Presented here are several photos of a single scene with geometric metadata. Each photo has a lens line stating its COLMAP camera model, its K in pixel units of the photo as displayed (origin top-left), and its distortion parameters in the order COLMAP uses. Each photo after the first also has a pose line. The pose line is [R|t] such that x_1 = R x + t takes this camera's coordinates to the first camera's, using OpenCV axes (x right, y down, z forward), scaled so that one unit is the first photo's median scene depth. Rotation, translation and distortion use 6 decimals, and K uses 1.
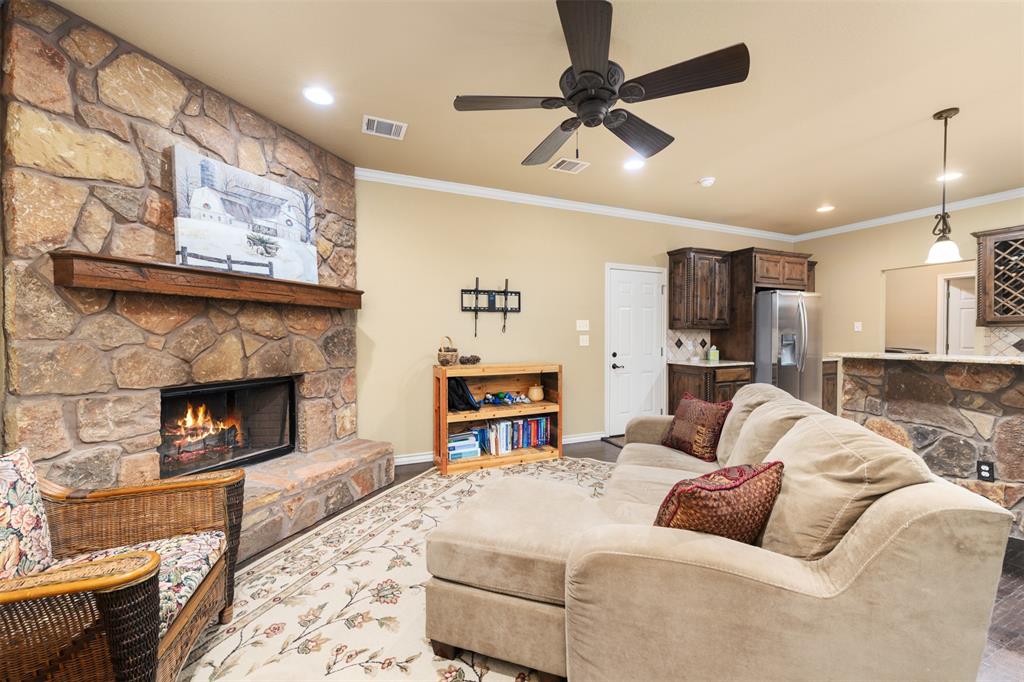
lens RADIAL K [[407.4, 0, 516.7], [0, 407.4, 339.4], [0, 0, 1]] dist [-0.003424, -0.000183]
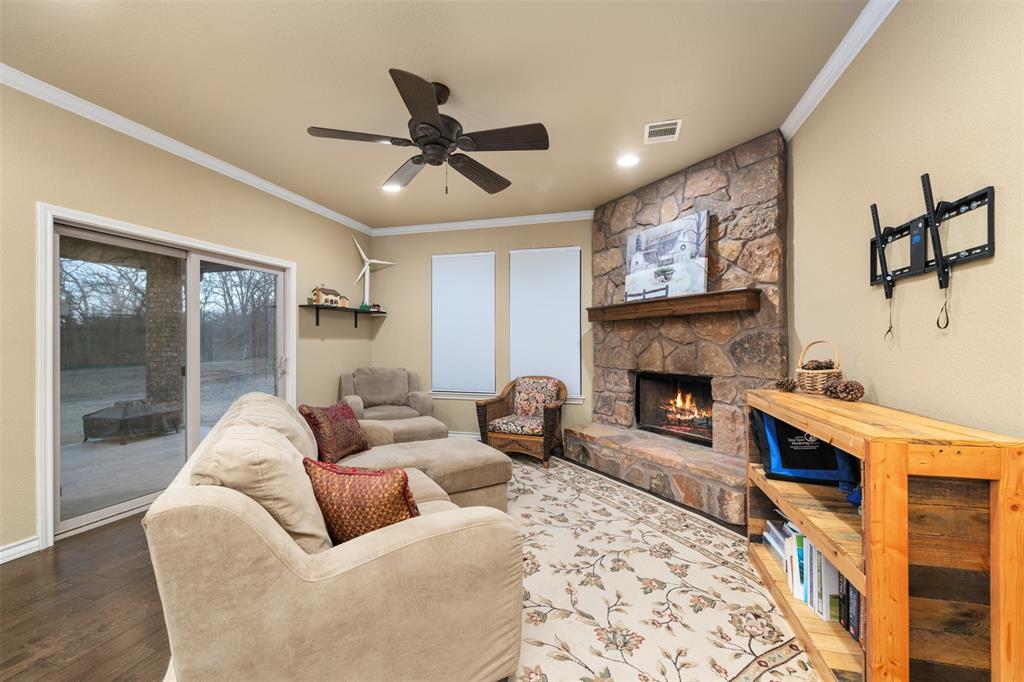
lens RADIAL K [[407.4, 0, 517.5], [0, 407.4, 343.5], [0, 0, 1]] dist [-0.003424, -0.000183]
pose [[-0.636807, 0.001848, -0.771021, 0.708444], [-0.003719, 0.999978, 0.005468, -0.007630], [0.771014, 0.006349, -0.636786, 1.449944]]
